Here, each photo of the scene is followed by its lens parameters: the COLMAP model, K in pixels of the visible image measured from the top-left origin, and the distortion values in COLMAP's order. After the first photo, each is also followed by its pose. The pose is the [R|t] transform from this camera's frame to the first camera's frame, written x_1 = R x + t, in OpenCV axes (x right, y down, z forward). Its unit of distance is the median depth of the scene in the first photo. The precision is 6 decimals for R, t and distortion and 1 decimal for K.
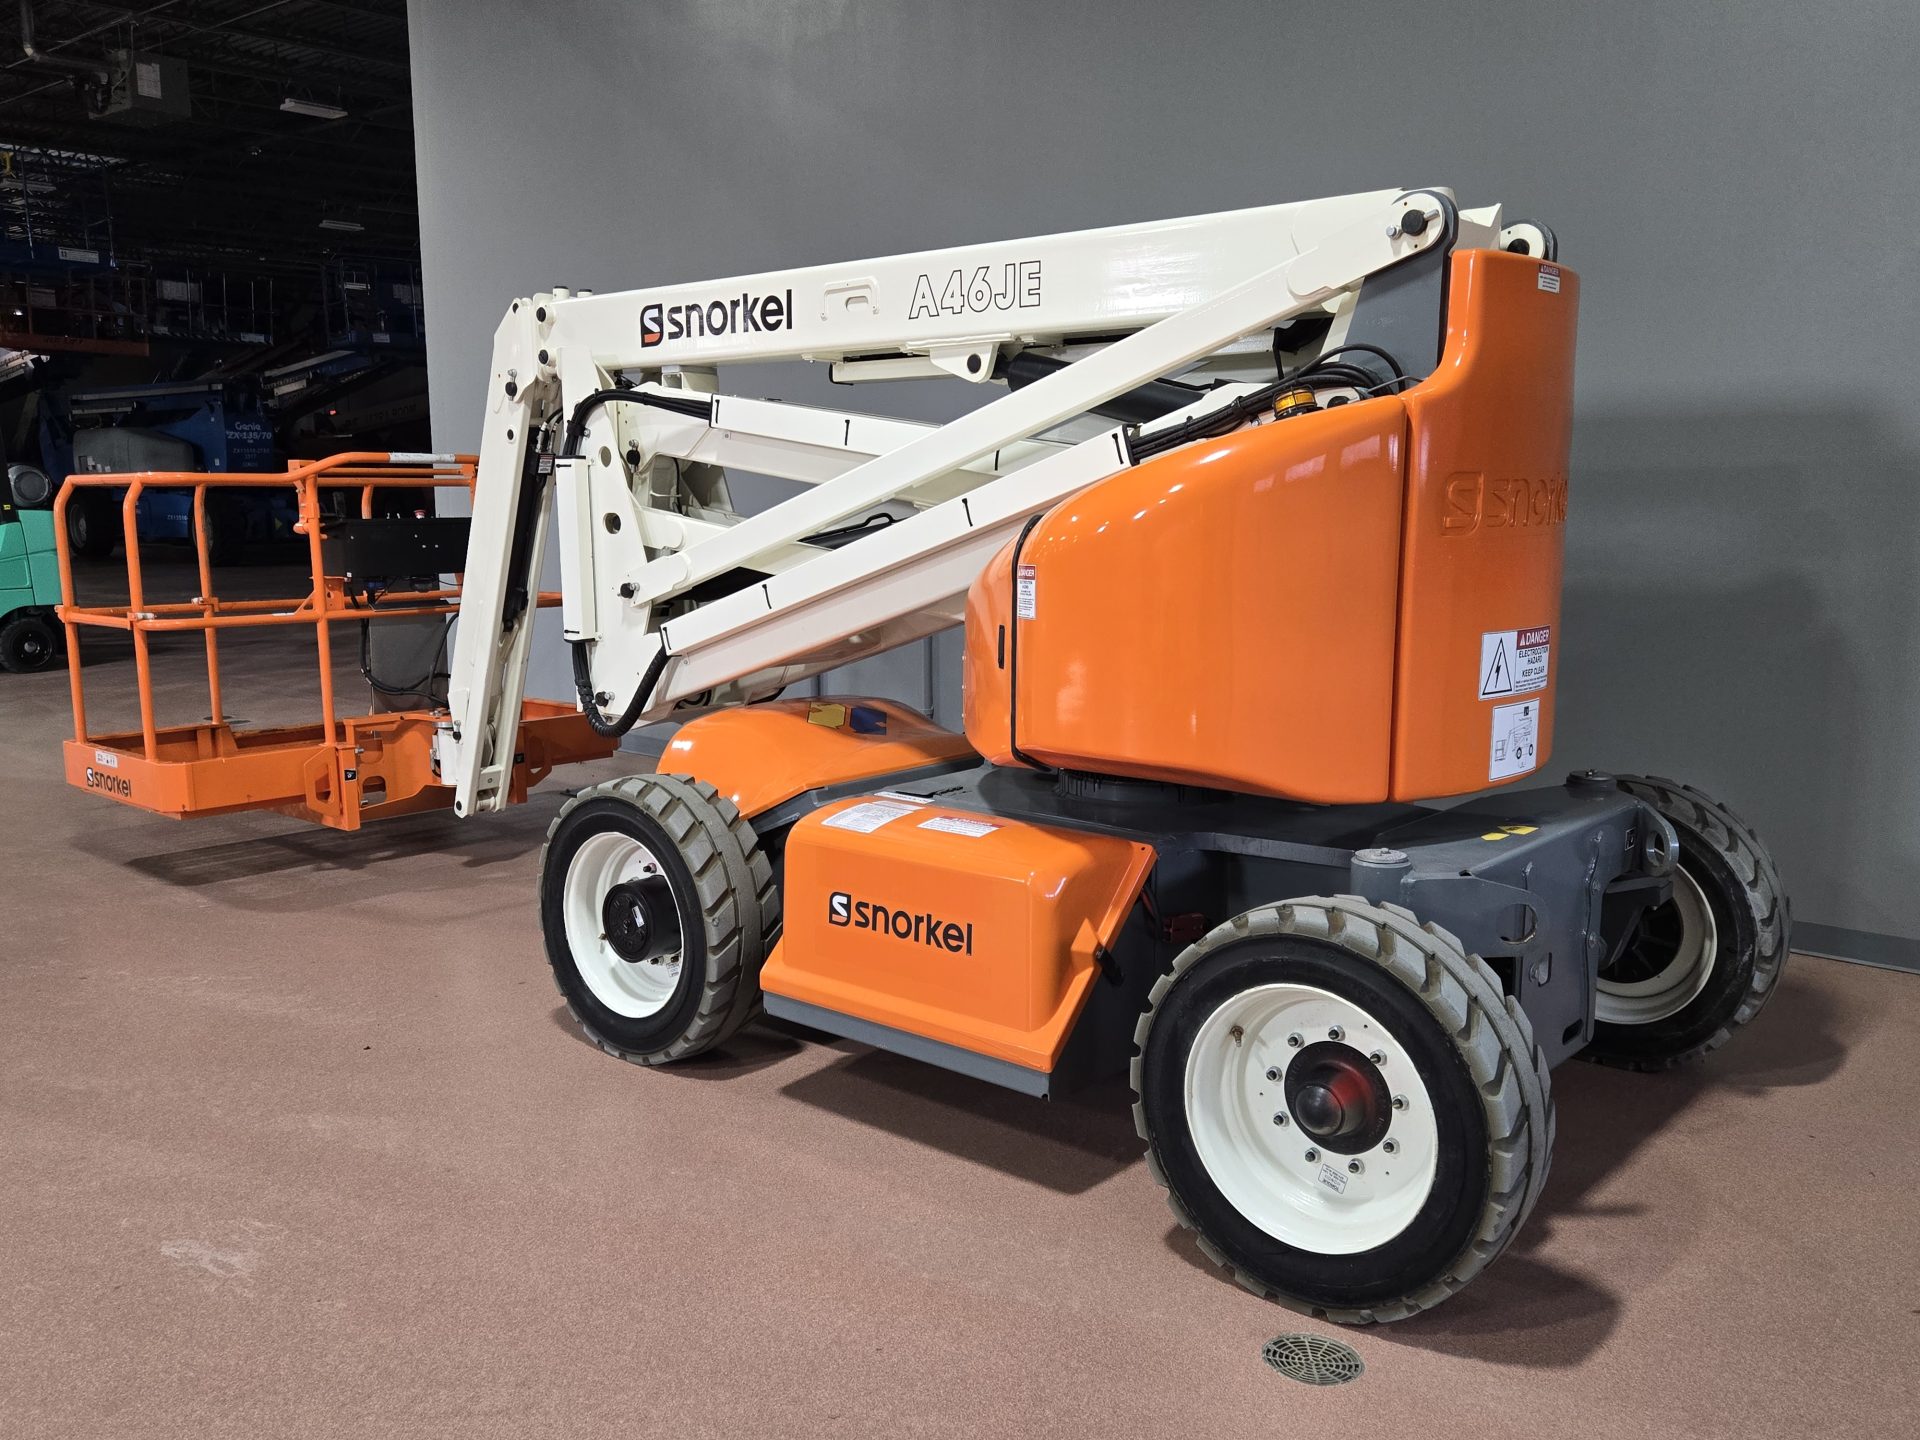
lens RADIAL K [[1655.5, 0, 842.3], [0, 1655.5, 651.5], [0, 0, 1]] dist [0.026200, -0.011928]
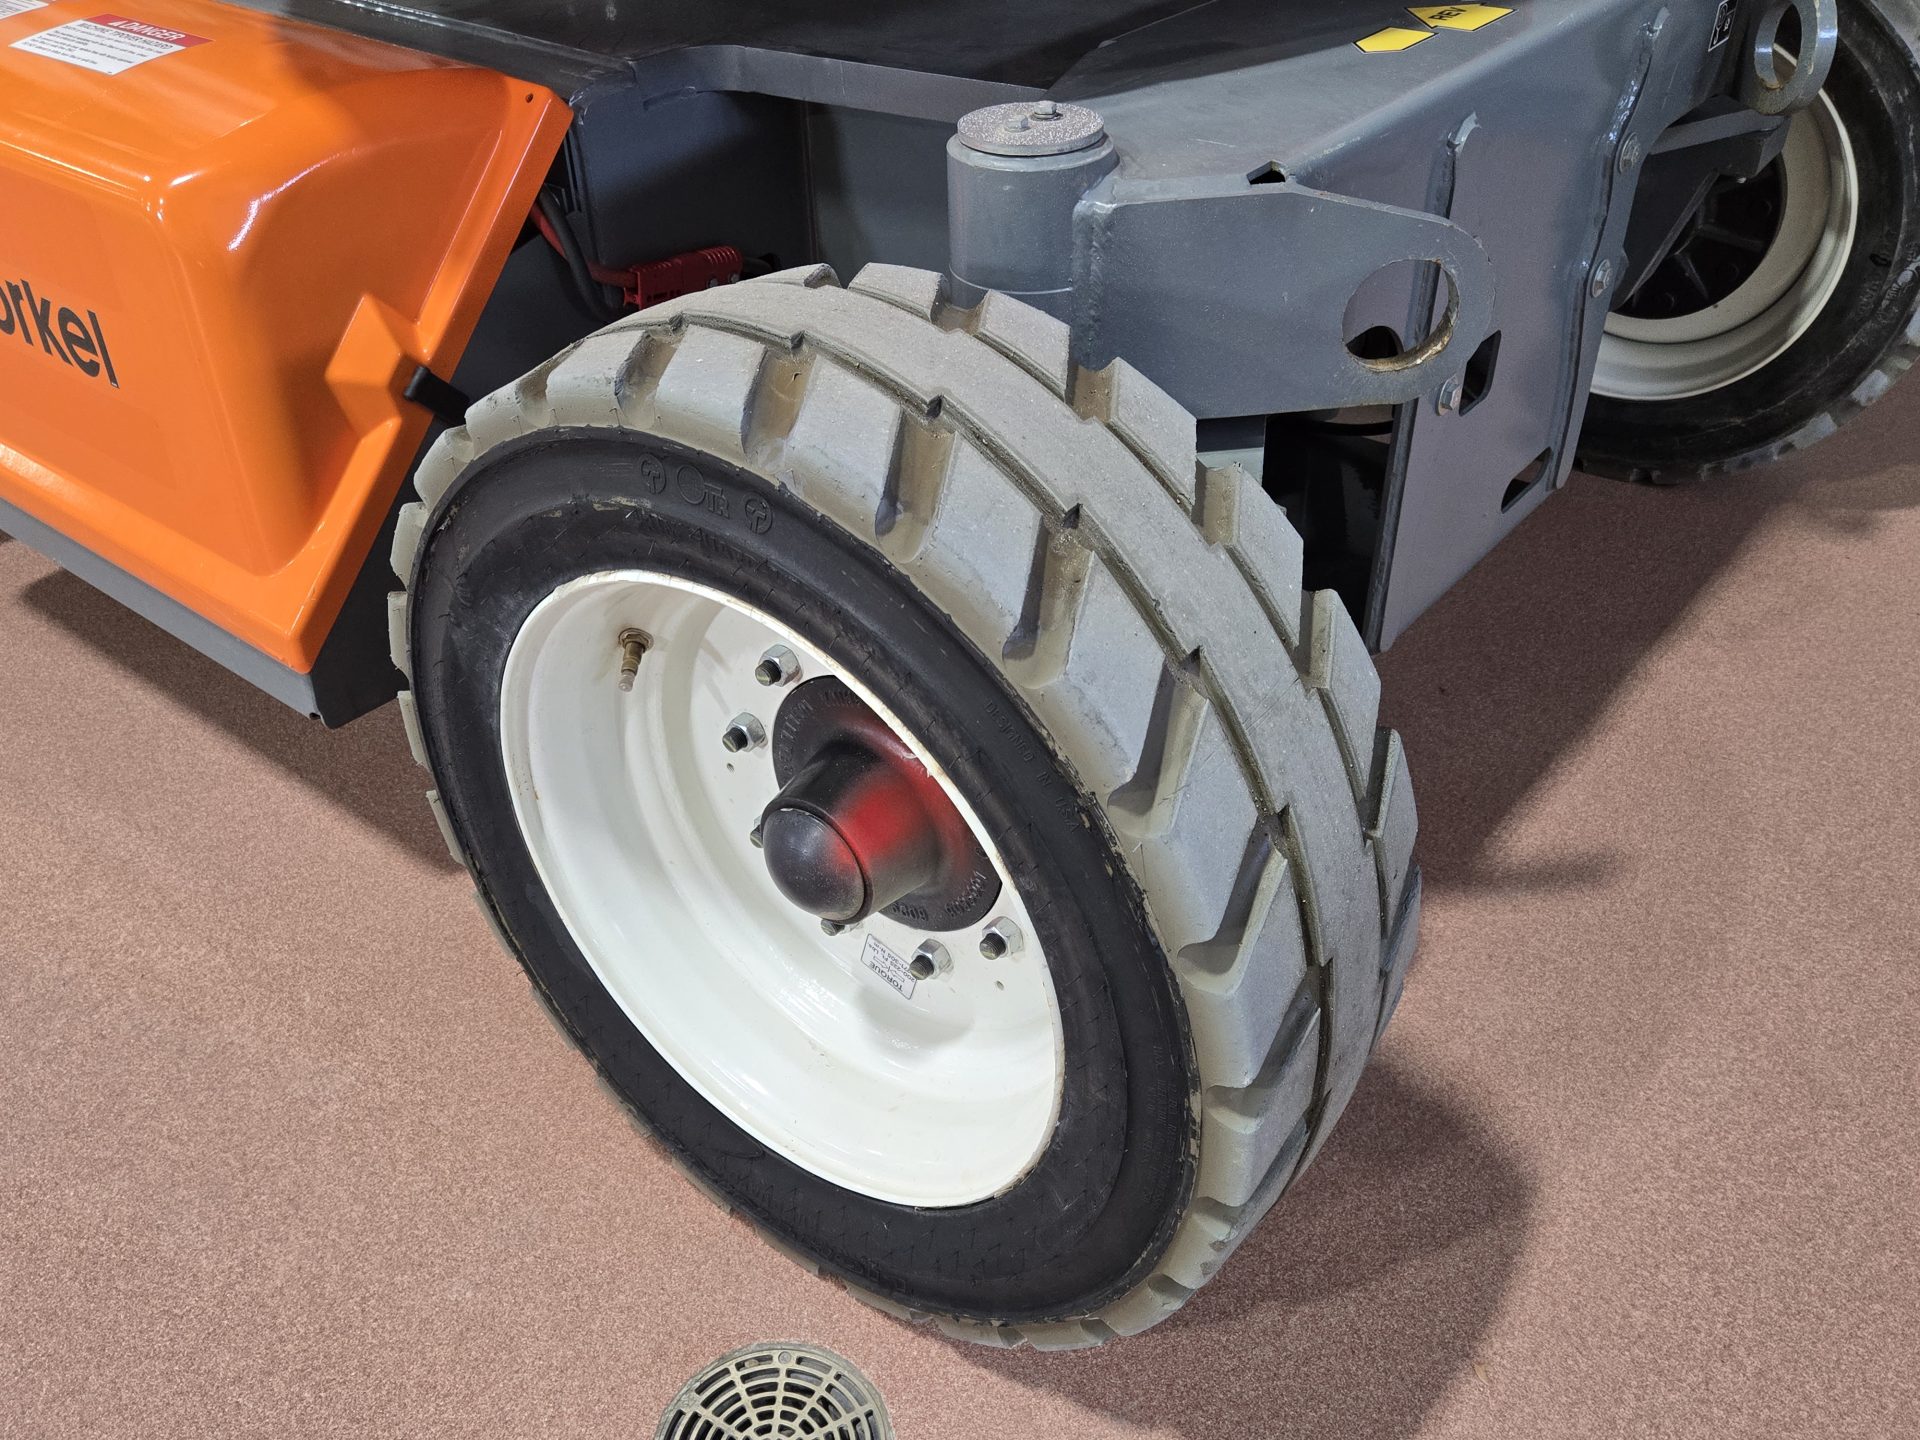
lens RADIAL K [[1753.5, 0, 966.5], [0, 1753.5, 711.2], [0, 0, 1]] dist [0.097194, -0.122405]
pose [[0.995110, -0.061607, 0.077206, 0.256984], [0.018047, 0.881895, 0.471101, 0.054099], [-0.097111, -0.467403, 0.878694, 0.587196]]
